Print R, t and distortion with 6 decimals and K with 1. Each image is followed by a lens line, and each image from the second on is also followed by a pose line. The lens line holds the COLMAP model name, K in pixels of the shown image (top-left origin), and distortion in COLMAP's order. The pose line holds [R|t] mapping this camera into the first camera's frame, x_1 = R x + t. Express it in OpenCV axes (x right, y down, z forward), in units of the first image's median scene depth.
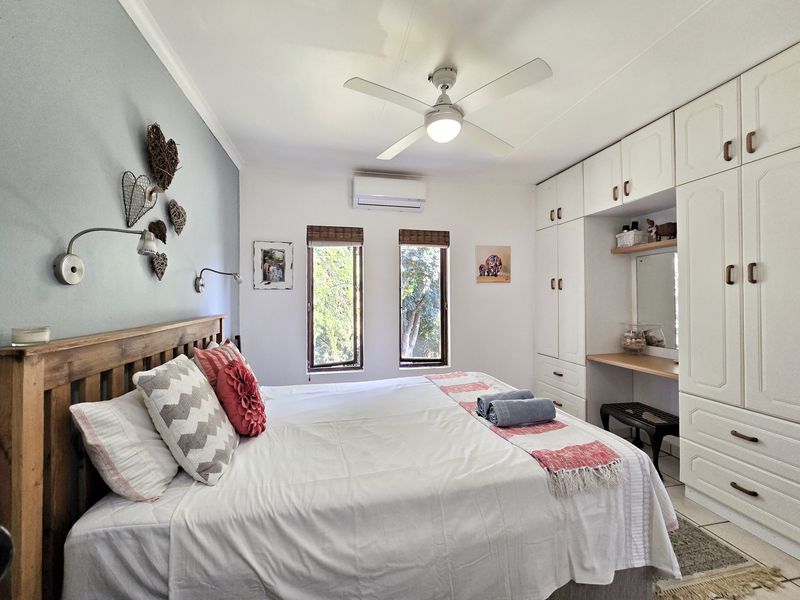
lens RADIAL K [[330.2, 0, 397.0], [0, 330.2, 294.7], [0, 0, 1]] dist [-0.002752, -0.000824]
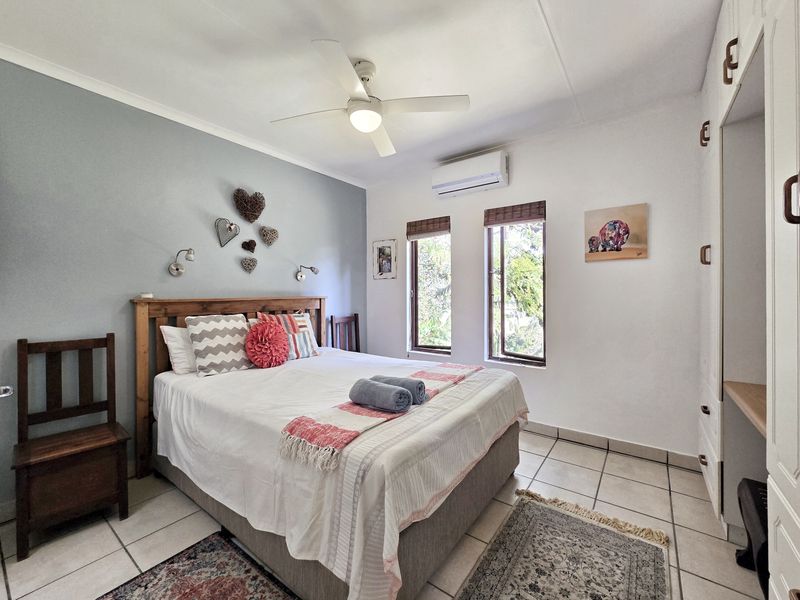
lens RADIAL K [[330.2, 0, 397.0], [0, 330.2, 294.7], [0, 0, 1]] dist [-0.002752, -0.000824]
pose [[0.657574, 0.005016, -0.753373, 0.588109], [0.007749, 0.999880, 0.013421, 0.027125], [0.753350, -0.014663, 0.657456, 0.217488]]
